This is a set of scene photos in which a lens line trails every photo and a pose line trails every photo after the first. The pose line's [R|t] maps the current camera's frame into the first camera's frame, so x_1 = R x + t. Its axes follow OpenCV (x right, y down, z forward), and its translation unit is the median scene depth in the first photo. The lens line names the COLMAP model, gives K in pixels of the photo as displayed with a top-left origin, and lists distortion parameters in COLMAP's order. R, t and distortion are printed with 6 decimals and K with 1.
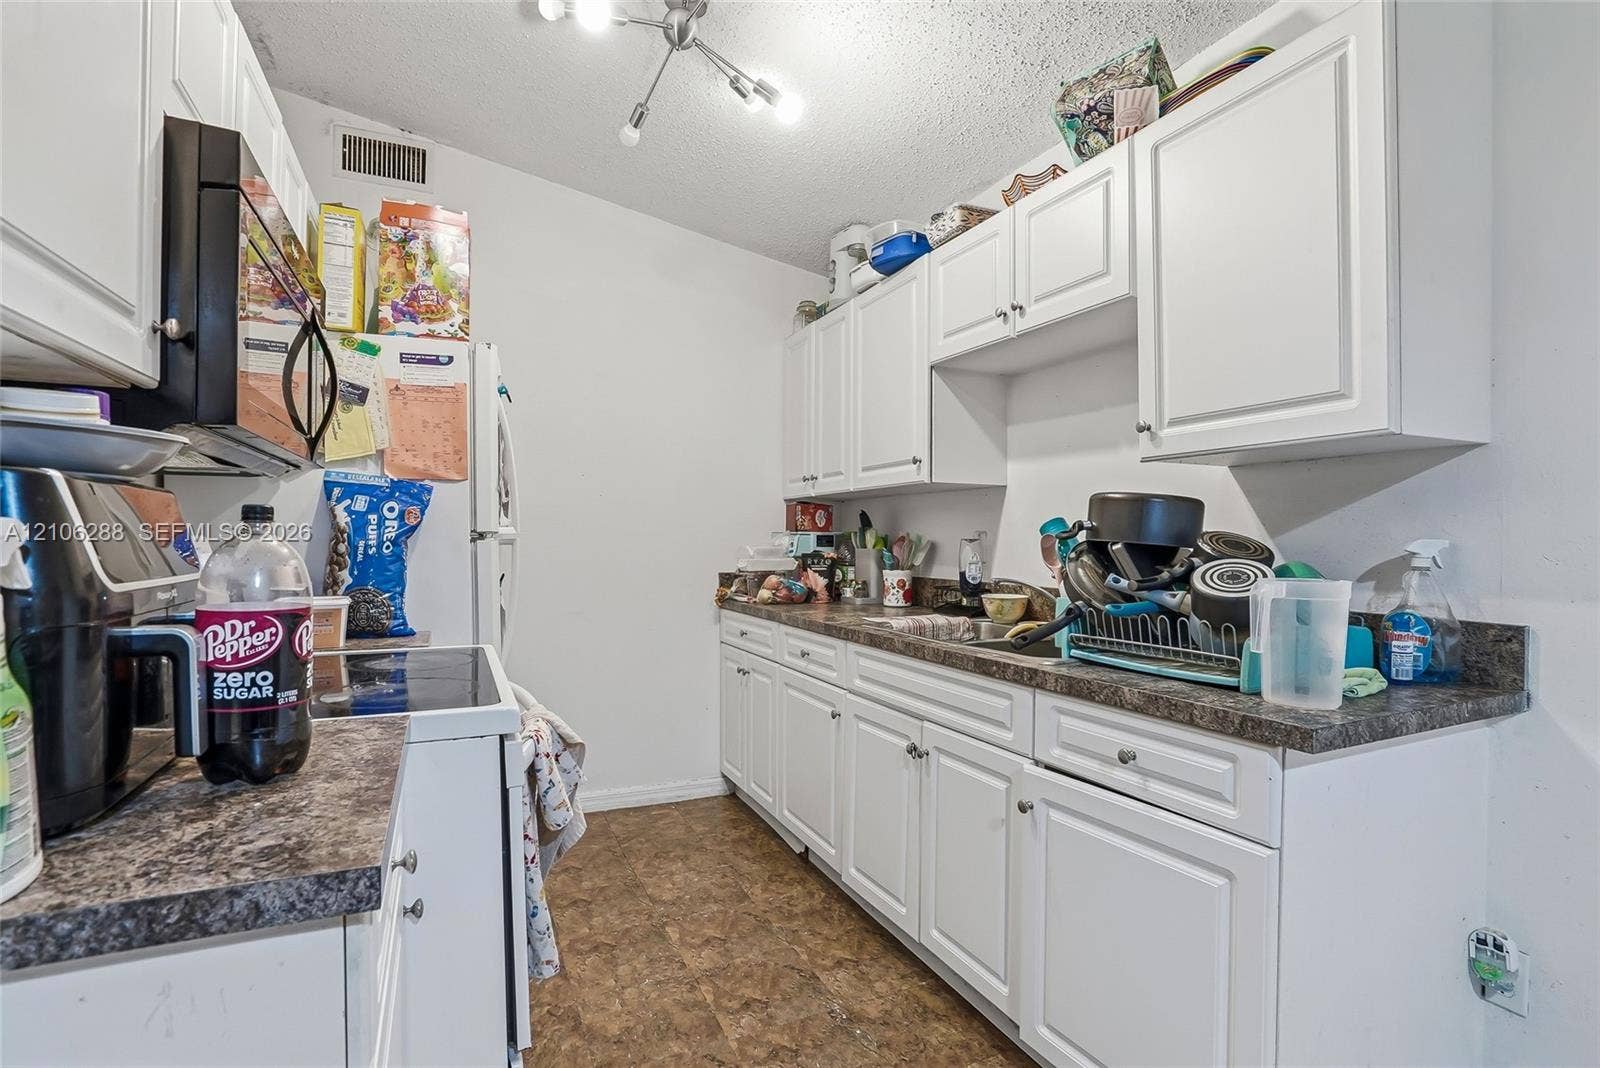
lens RADIAL K [[760.1, 0, 836.1], [0, 760.1, 542.4], [0, 0, 1]] dist [-0.042510, 0.009800]
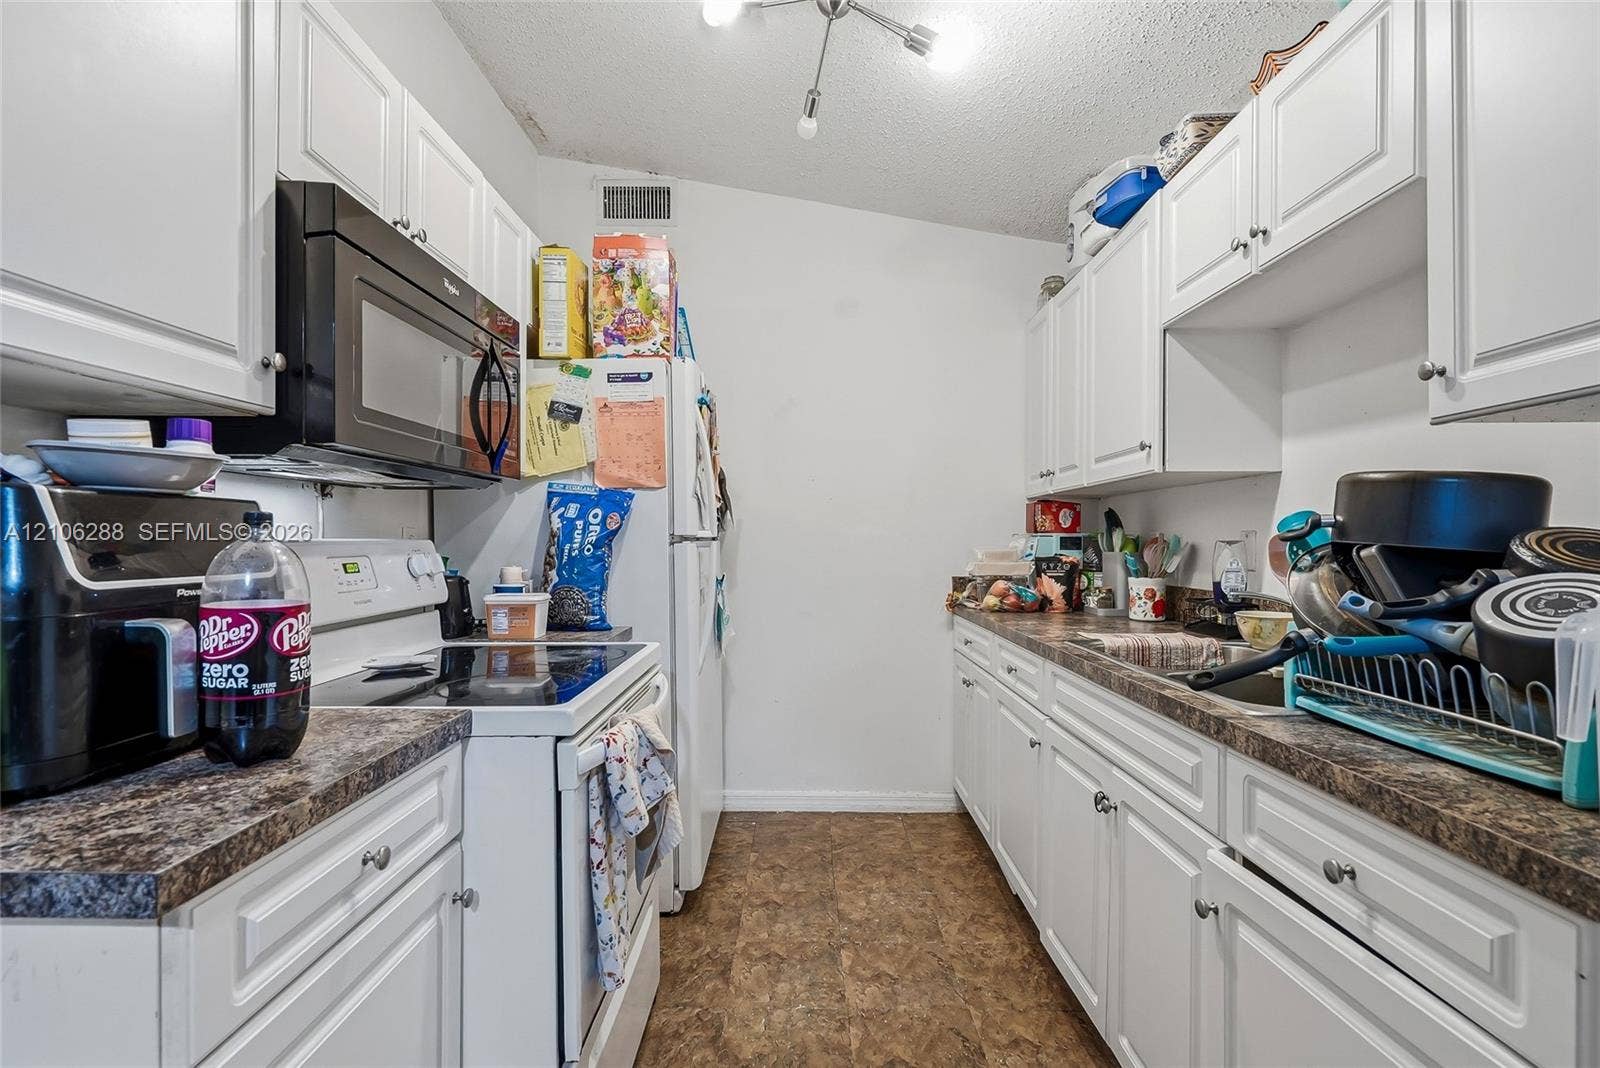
lens RADIAL K [[748.3, 0, 821.8], [0, 748.3, 540.9], [0, 0, 1]] dist [0.009495, -0.003726]
pose [[0.898601, -0.002664, -0.438758, 0.188155], [0.000581, 0.999988, -0.004882, -0.000671], [0.438766, 0.004132, 0.898592, 0.147917]]
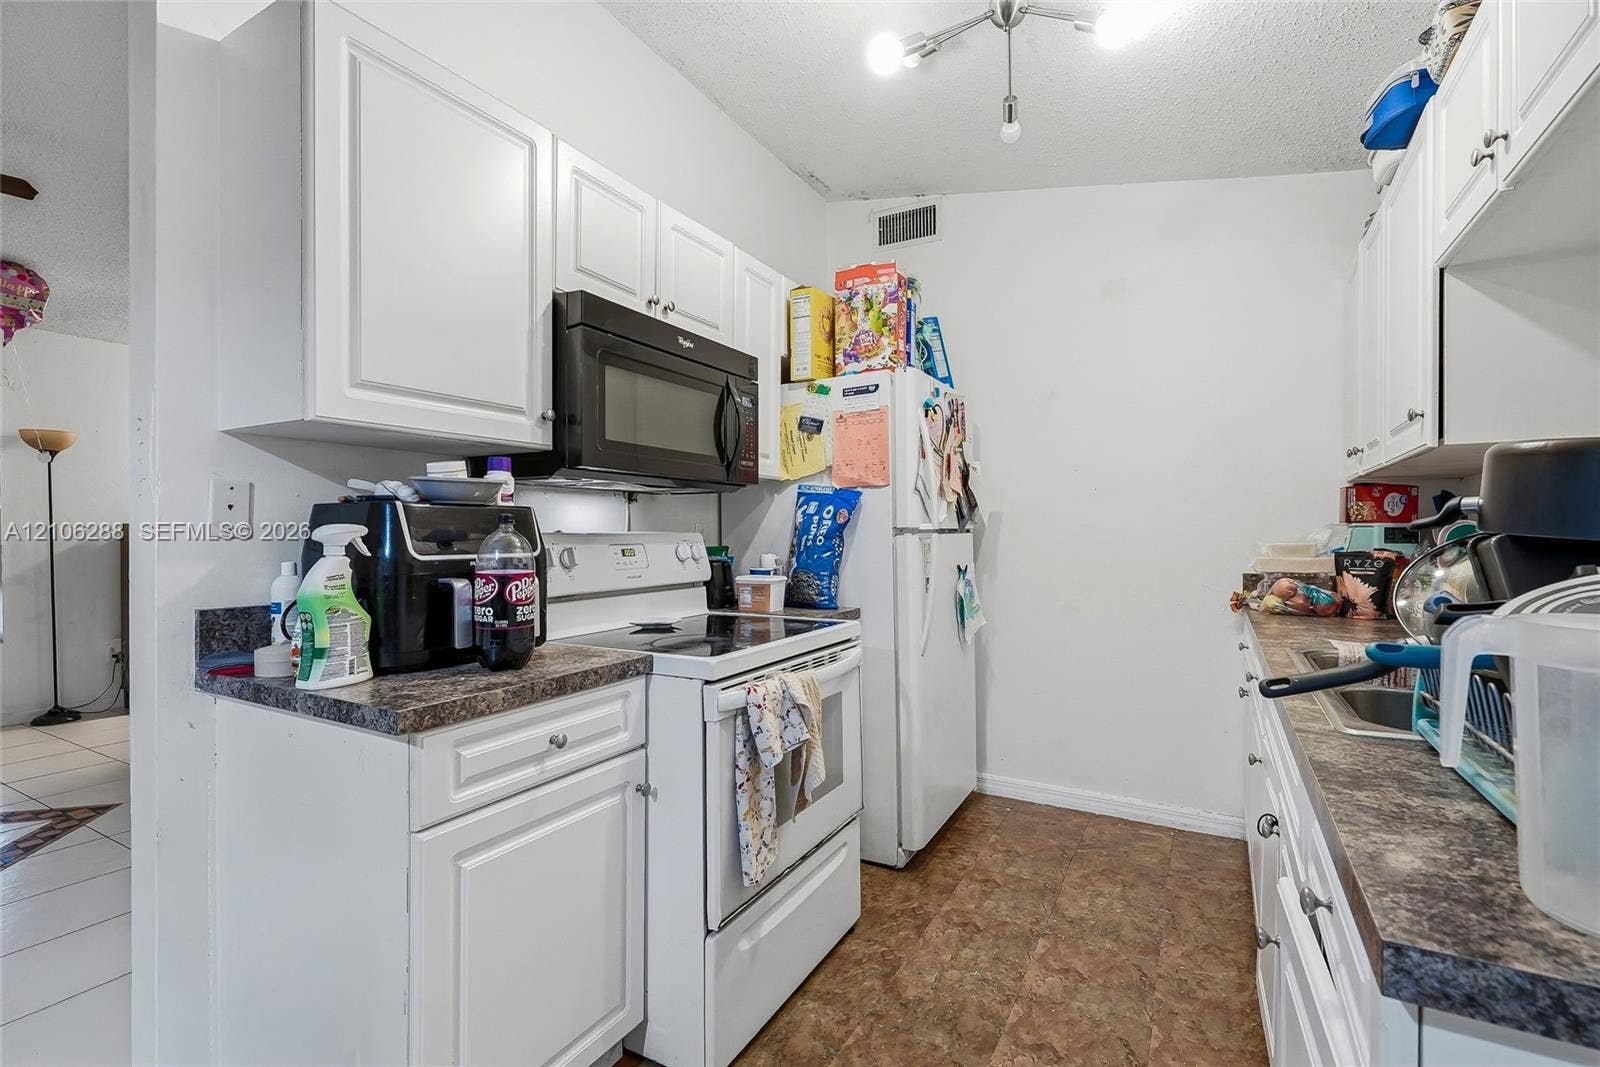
lens RADIAL K [[748.3, 0, 817.7], [0, 748.3, 531.5], [0, 0, 1]] dist [0.009495, -0.003726]
pose [[0.564467, -0.006670, -0.825429, 0.454028], [-0.000619, 0.999964, -0.008504, 0.001804], [0.825455, 0.005311, 0.564442, 0.245610]]
